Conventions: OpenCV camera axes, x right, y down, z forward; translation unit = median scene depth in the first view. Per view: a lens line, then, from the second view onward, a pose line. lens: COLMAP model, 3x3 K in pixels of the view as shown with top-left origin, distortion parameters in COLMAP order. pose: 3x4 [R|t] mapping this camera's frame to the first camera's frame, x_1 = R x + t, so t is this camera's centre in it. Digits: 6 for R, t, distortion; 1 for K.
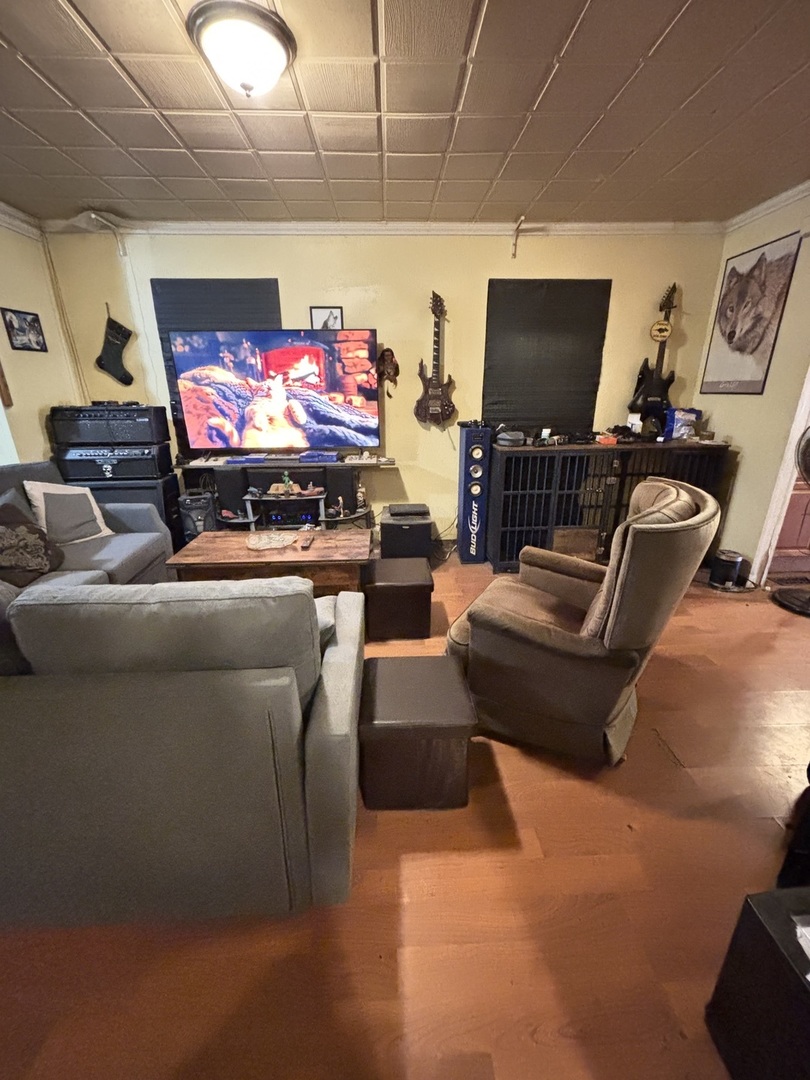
lens RADIAL K [[435.1, 0, 407.3], [0, 435.1, 543.3], [0, 0, 1]] dist [-0.007868, 0.001363]
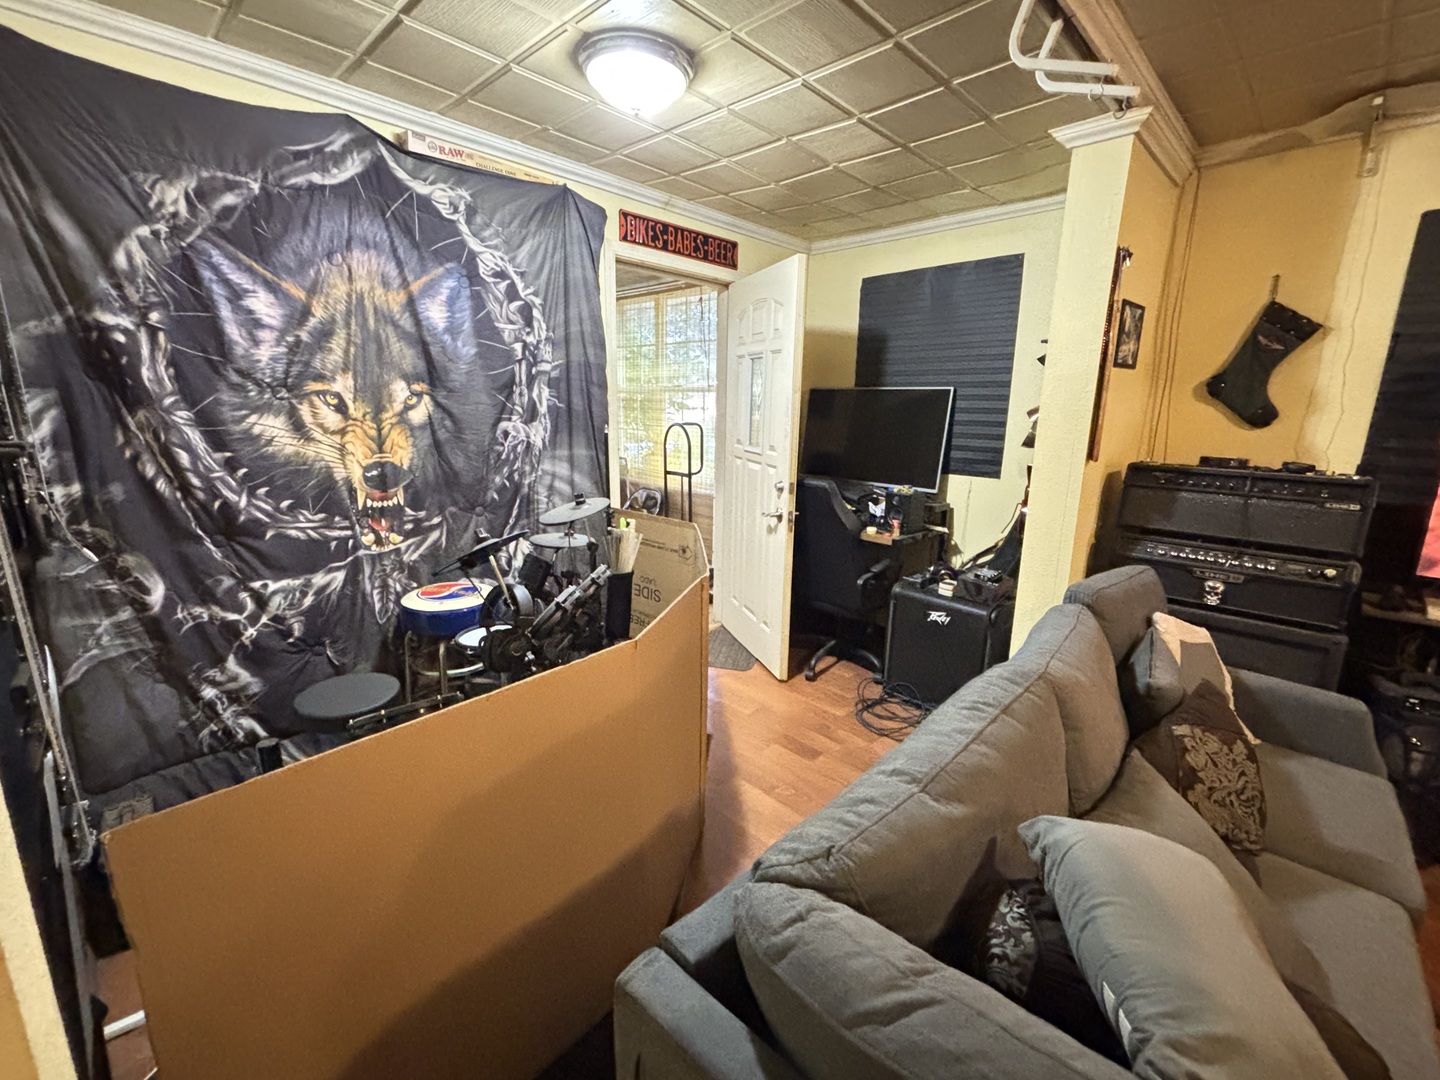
lens RADIAL K [[624.8, 0, 716.2], [0, 624.8, 542.4], [0, 0, 1]] dist [-0.000094, -0.000840]
pose [[0.672593, 0.175769, -0.718836, -0.569717], [-0.267425, 0.963467, -0.014636, -0.058382], [0.690002, 0.202079, 0.695026, 0.084007]]
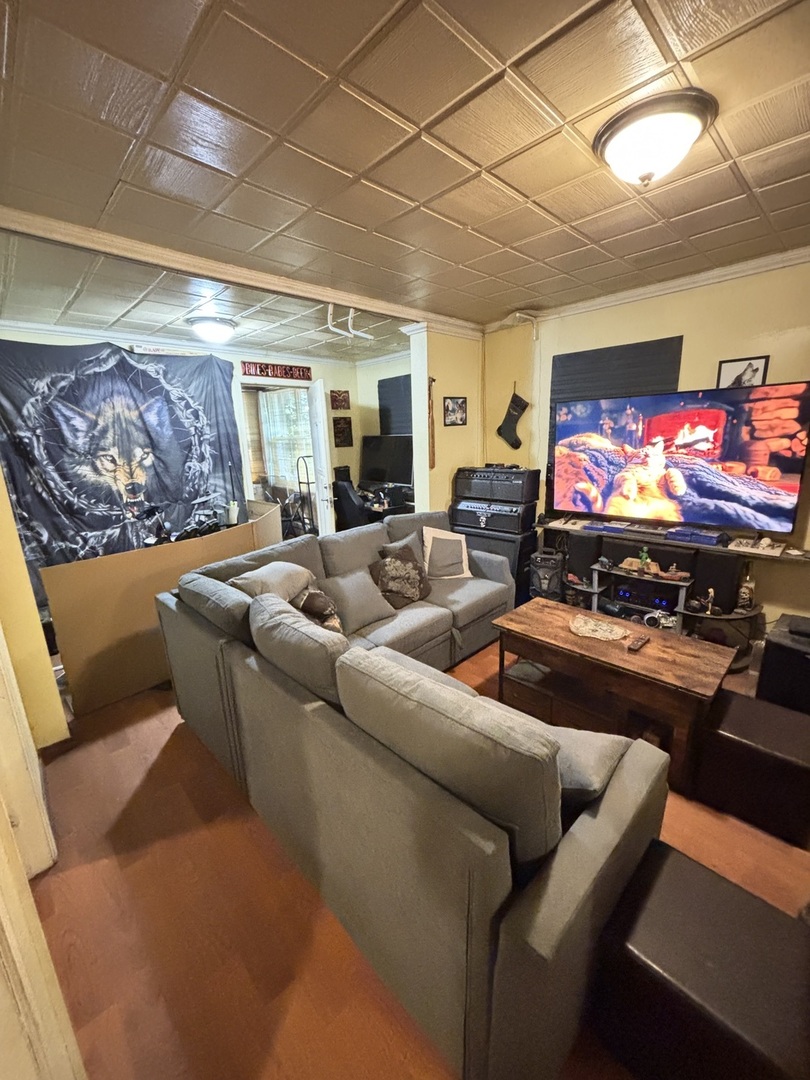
lens RADIAL K [[435.1, 0, 404.1], [0, 435.1, 542.3], [0, 0, 1]] dist [-0.007868, 0.001363]
pose [[0.659984, 0.162984, -0.733388, 0.045317], [-0.225594, 0.974128, 0.013471, -0.080364], [0.716609, 0.156557, 0.679677, 0.049230]]
